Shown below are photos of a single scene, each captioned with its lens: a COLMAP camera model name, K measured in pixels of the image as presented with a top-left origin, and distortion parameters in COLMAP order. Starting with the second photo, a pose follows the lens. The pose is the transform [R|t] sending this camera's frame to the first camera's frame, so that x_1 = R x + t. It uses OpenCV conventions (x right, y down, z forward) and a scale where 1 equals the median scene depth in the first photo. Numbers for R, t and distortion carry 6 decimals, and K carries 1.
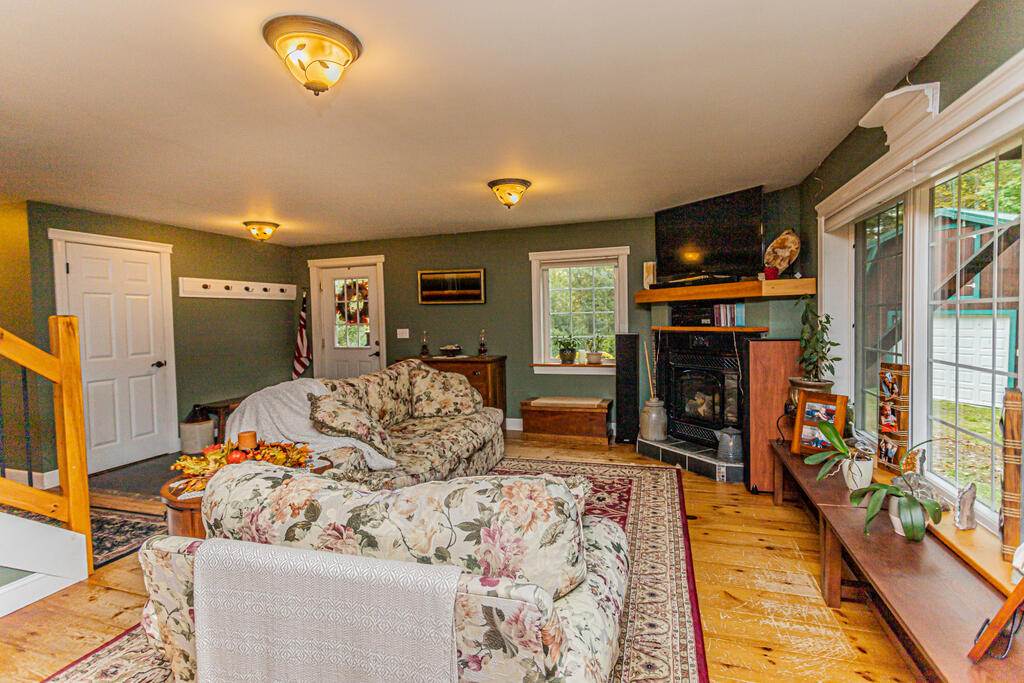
lens RADIAL K [[499.8, 0, 514.8], [0, 499.8, 337.4], [0, 0, 1]] dist [-0.001479, 0.001875]
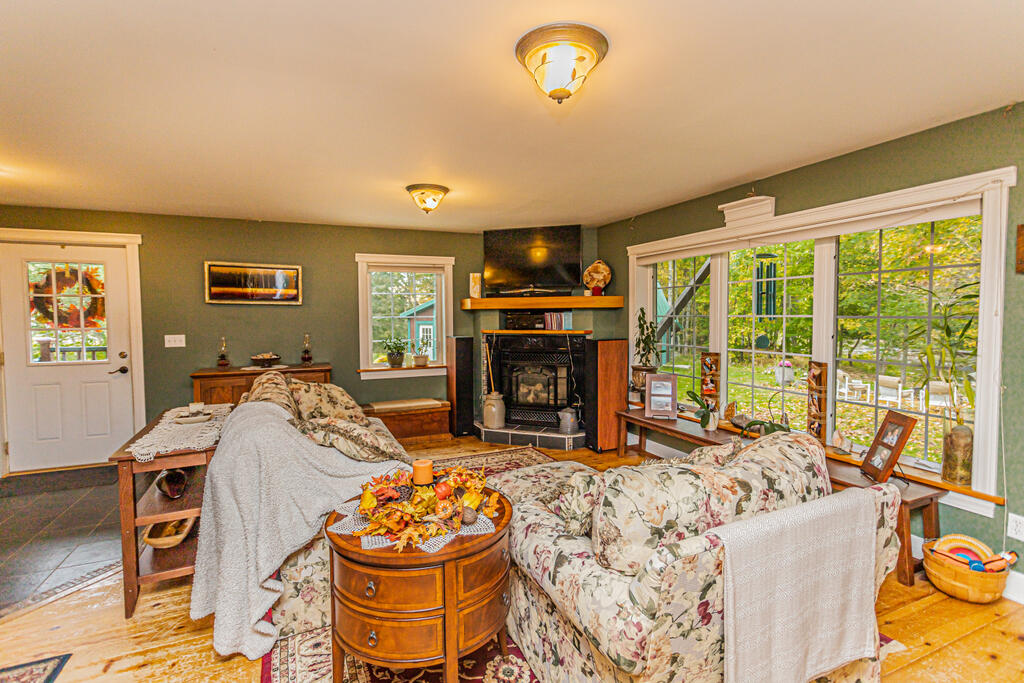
lens RADIAL K [[486.5, 0, 512.3], [0, 486.5, 335.6], [0, 0, 1]] dist [-0.002777, 0.000124]
pose [[0.740056, -0.013625, 0.672407, -0.452537], [0.018666, 0.999826, -0.000285, -0.008168], [-0.672286, 0.012762, 0.740181, 0.138798]]
